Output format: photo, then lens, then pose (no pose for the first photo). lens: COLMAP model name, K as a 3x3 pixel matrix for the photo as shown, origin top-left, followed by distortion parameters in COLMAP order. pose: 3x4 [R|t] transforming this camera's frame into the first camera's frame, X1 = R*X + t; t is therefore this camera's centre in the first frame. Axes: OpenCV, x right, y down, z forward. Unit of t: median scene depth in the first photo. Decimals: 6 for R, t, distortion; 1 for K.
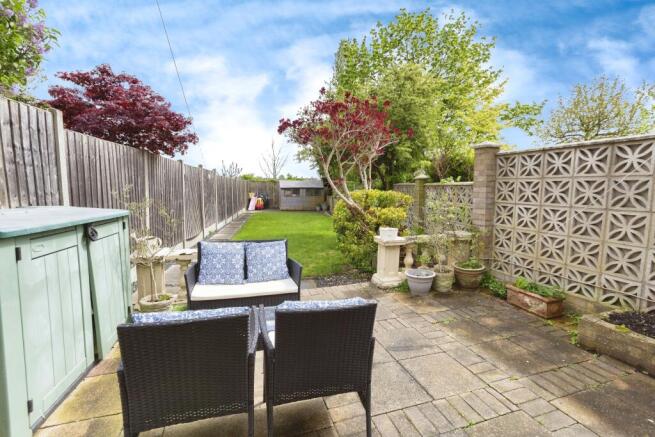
lens RADIAL K [[294.1, 0, 327.5], [0, 294.1, 218.5], [0, 0, 1]] dist [-0.001052, -0.000076]
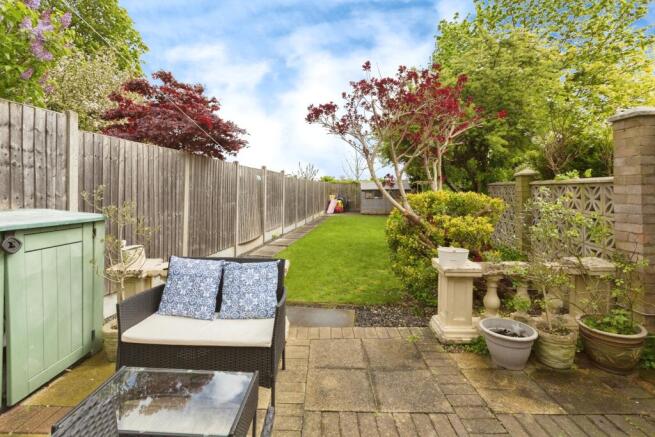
lens RADIAL K [[297.4, 0, 326.4], [0, 297.4, 193.0], [0, 0, 1]] dist [0.001199, -0.001019]
pose [[0.942416, -0.002222, -0.334435, 0.154149], [-0.029156, 0.995625, -0.088775, -0.022152], [0.333169, 0.093414, 0.938228, 0.255102]]
